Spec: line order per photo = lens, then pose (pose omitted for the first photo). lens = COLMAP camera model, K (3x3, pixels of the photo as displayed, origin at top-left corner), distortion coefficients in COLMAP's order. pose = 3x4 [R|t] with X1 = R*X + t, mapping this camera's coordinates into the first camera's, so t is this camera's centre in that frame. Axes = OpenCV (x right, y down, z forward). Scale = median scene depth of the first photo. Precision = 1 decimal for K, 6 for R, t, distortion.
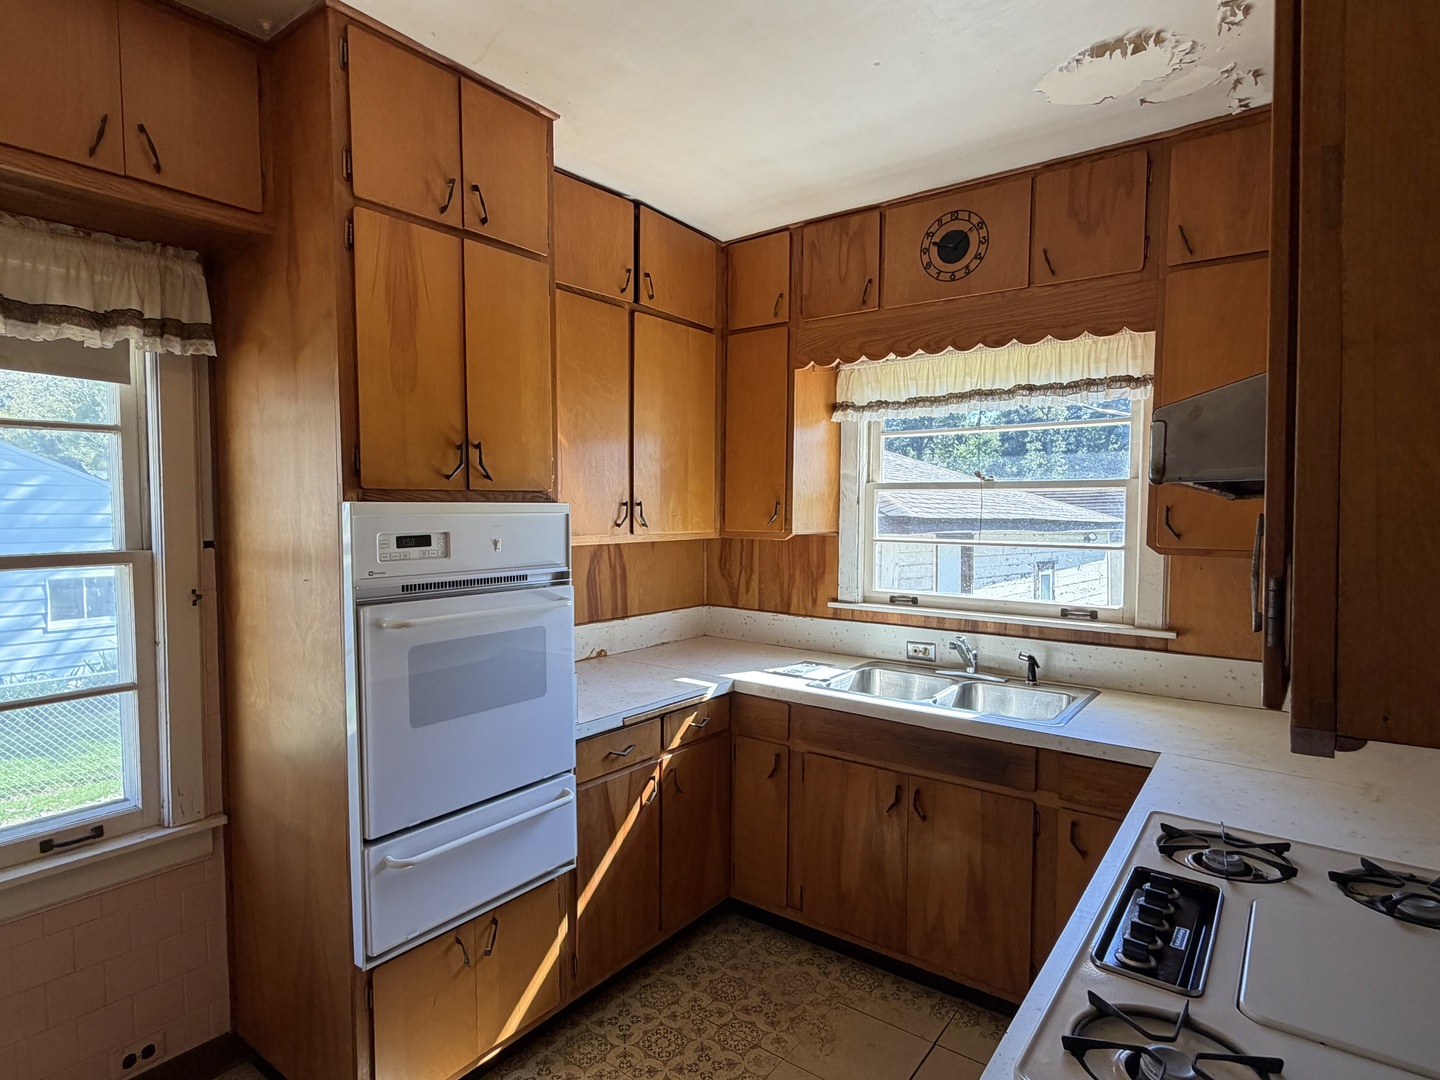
lens RADIAL K [[781.4, 0, 719.3], [0, 781.4, 541.9], [0, 0, 1]] dist [0.000345, -0.000341]
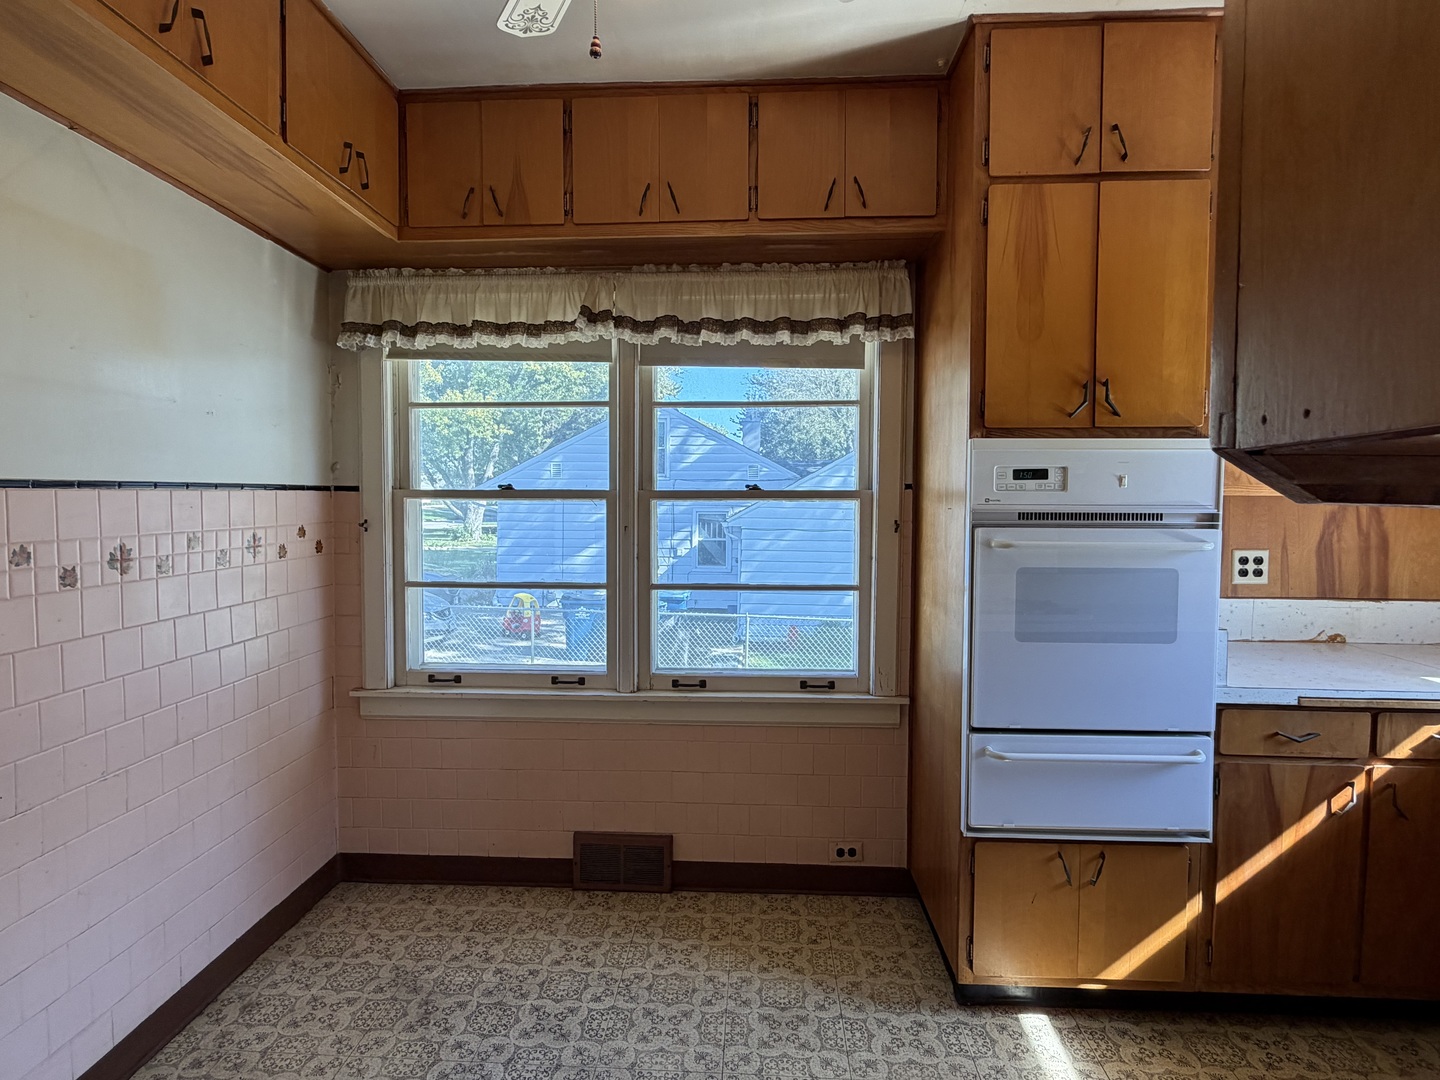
lens RADIAL K [[781.4, 0, 715.2], [0, 781.4, 538.4], [0, 0, 1]] dist [0.000345, -0.000341]
pose [[0.559366, 0.043569, -0.827775, 0.257516], [-0.041546, 0.998836, 0.024499, 0.075493], [0.827879, 0.020687, 0.560525, 0.013982]]
